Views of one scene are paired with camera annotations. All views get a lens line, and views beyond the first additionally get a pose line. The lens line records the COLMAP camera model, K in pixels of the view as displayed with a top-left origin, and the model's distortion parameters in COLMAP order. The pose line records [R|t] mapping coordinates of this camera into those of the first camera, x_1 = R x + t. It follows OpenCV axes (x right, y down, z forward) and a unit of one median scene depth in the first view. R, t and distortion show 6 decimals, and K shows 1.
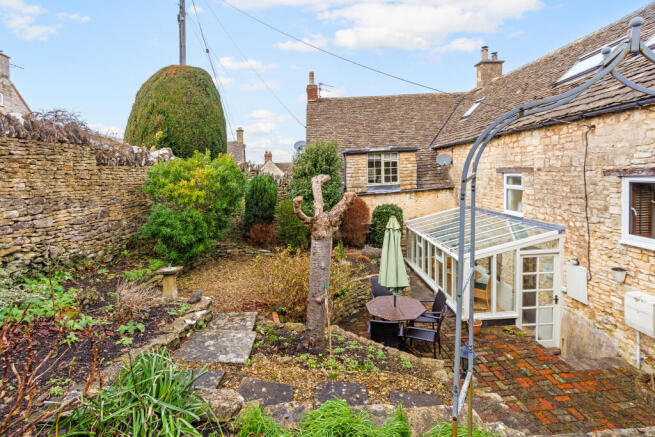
lens RADIAL K [[354.5, 0, 327.7], [0, 354.5, 195.1], [0, 0, 1]] dist [-0.066135, 0.051380]
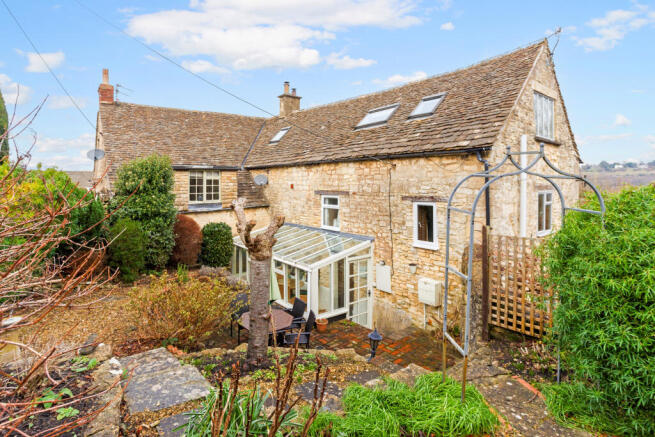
lens RADIAL K [[356.3, 0, 327.2], [0, 356.3, 191.2], [0, 0, 1]] dist [-0.021095, 0.001380]
pose [[0.804306, 0.028004, 0.593555, -0.234854], [0.003826, 0.998624, -0.052299, -0.012010], [-0.594203, 0.044335, 0.803092, -0.000478]]
